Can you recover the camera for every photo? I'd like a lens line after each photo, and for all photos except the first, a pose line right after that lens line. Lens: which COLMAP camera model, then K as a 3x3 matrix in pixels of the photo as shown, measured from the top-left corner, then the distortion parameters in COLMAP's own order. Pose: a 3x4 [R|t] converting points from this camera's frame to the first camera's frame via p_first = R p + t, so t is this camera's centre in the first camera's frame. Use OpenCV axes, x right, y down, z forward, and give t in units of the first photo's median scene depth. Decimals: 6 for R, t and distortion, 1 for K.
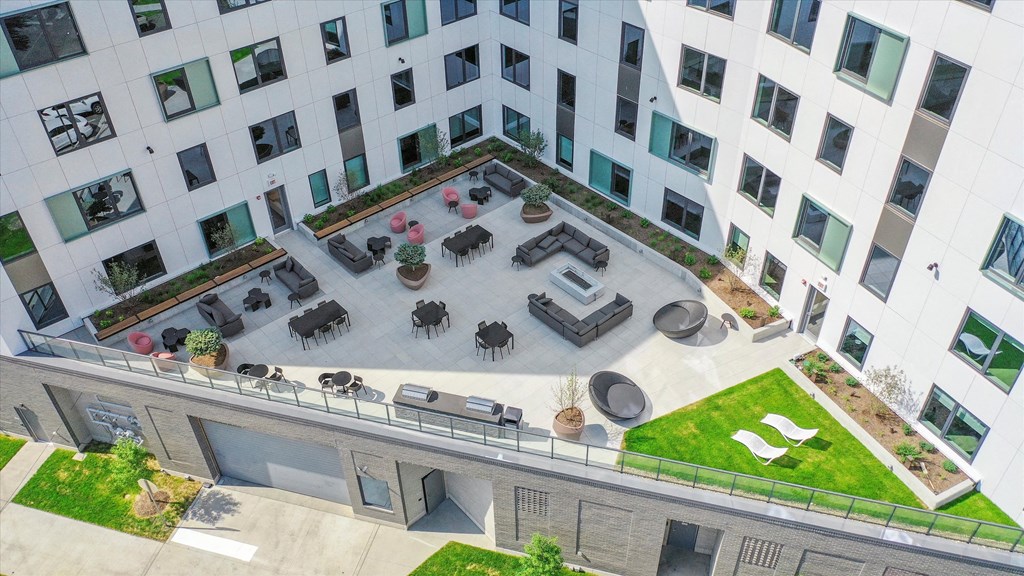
lens RADIAL K [[775.3, 0, 512.0], [0, 775.3, 288.0], [0, 0, 1]] dist [0.001683, 0.001649]
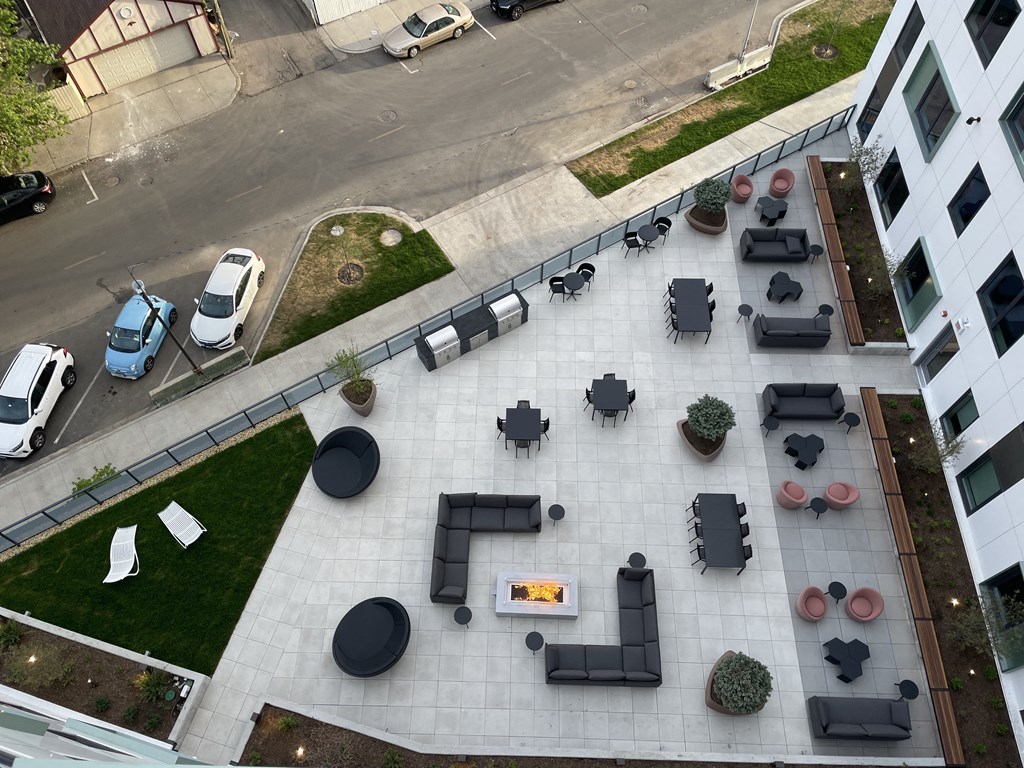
lens RADIAL K [[734.5, 0, 512.0], [0, 734.5, 384.0], [0, 0, 1]] dist [0.000267, -0.000160]
pose [[-0.678832, 0.659015, -0.323862, 0.181219], [-0.423305, 0.009176, 0.905941, -0.562279], [0.600001, 0.752074, 0.272735, 0.689608]]
